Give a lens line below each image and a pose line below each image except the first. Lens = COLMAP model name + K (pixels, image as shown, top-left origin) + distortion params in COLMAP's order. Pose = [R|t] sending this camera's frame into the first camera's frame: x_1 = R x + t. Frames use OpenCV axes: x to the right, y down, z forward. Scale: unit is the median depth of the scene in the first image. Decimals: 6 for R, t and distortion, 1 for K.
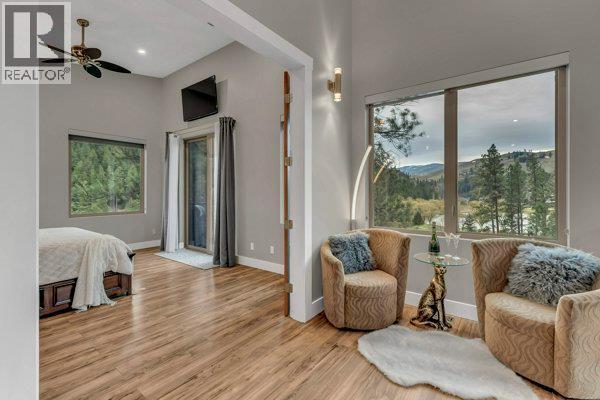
lens RADIAL K [[329.5, 0, 299.8], [0, 329.5, 185.4], [0, 0, 1]] dist [0.003119, 0.000885]
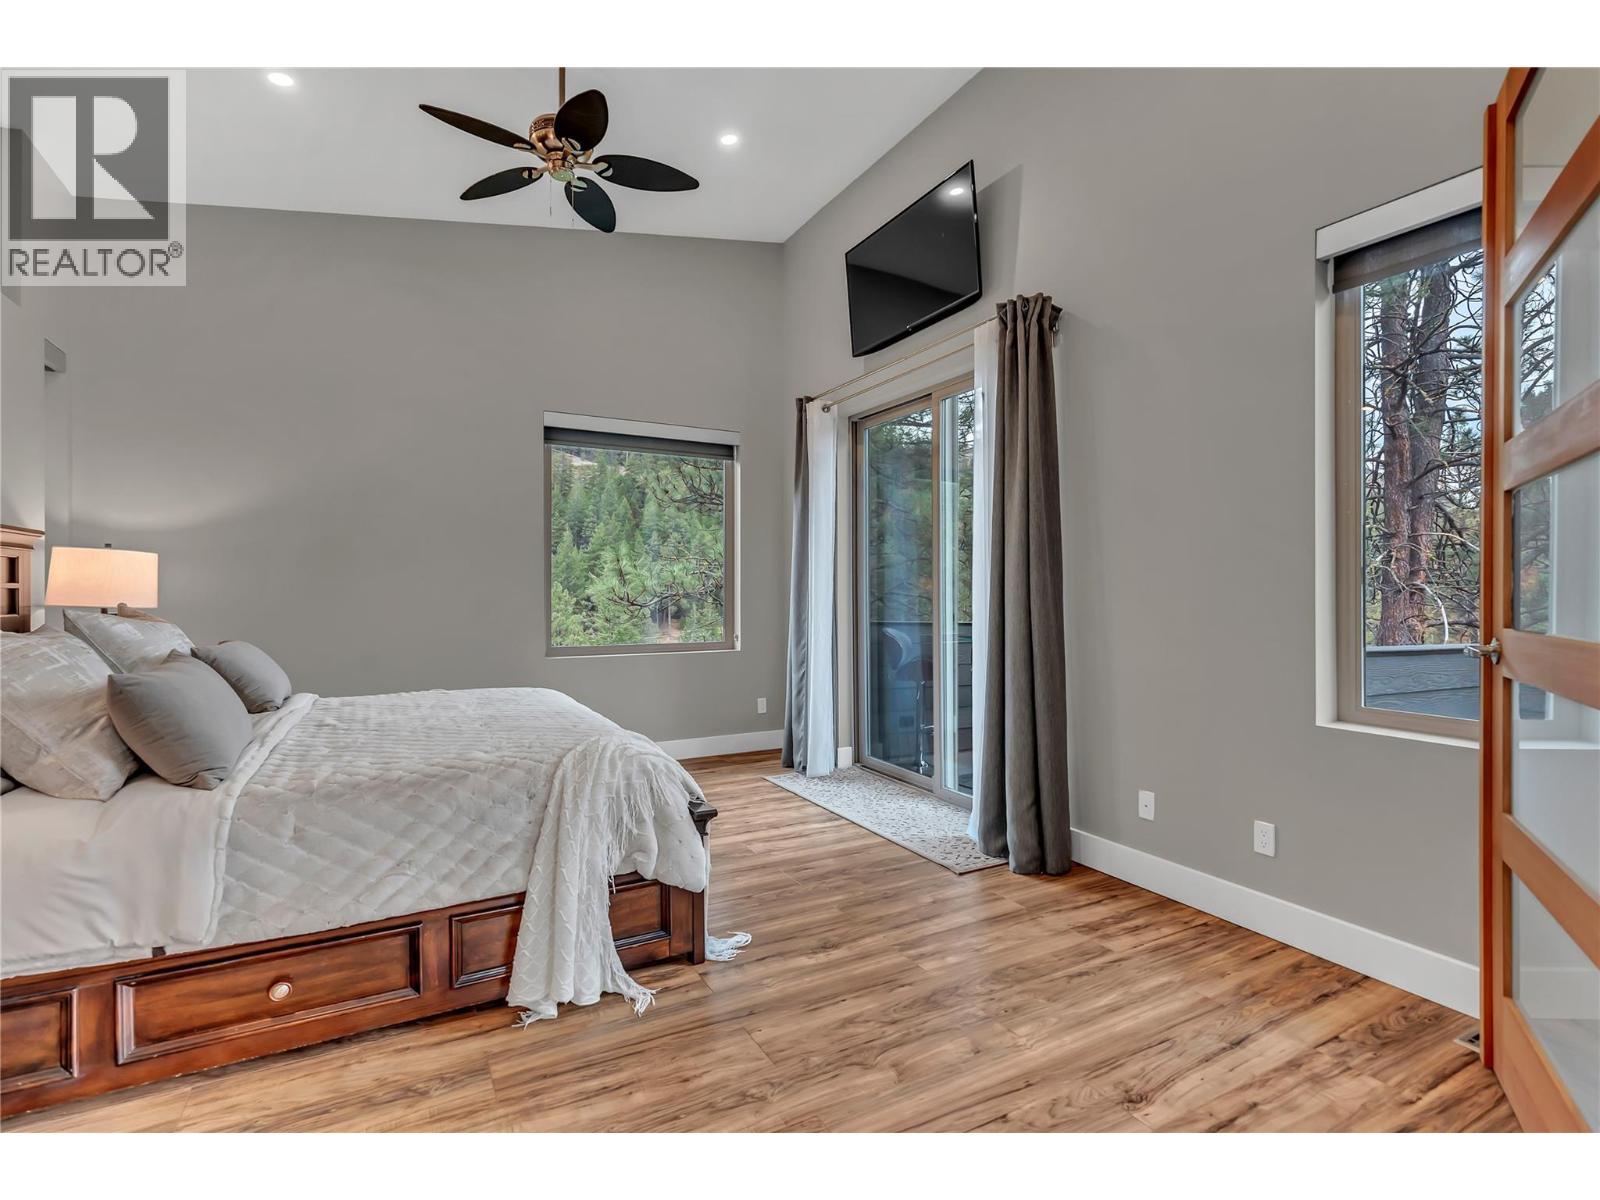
lens RADIAL K [[736.7, 0, 815.1], [0, 736.7, 590.5], [0, 0, 1]] dist [-0.001862, -0.000391]
pose [[0.950388, 0.002617, -0.311057, -0.207987], [0.002186, 0.999884, 0.015091, 0.017189], [0.311060, -0.015022, 0.950271, 0.403425]]
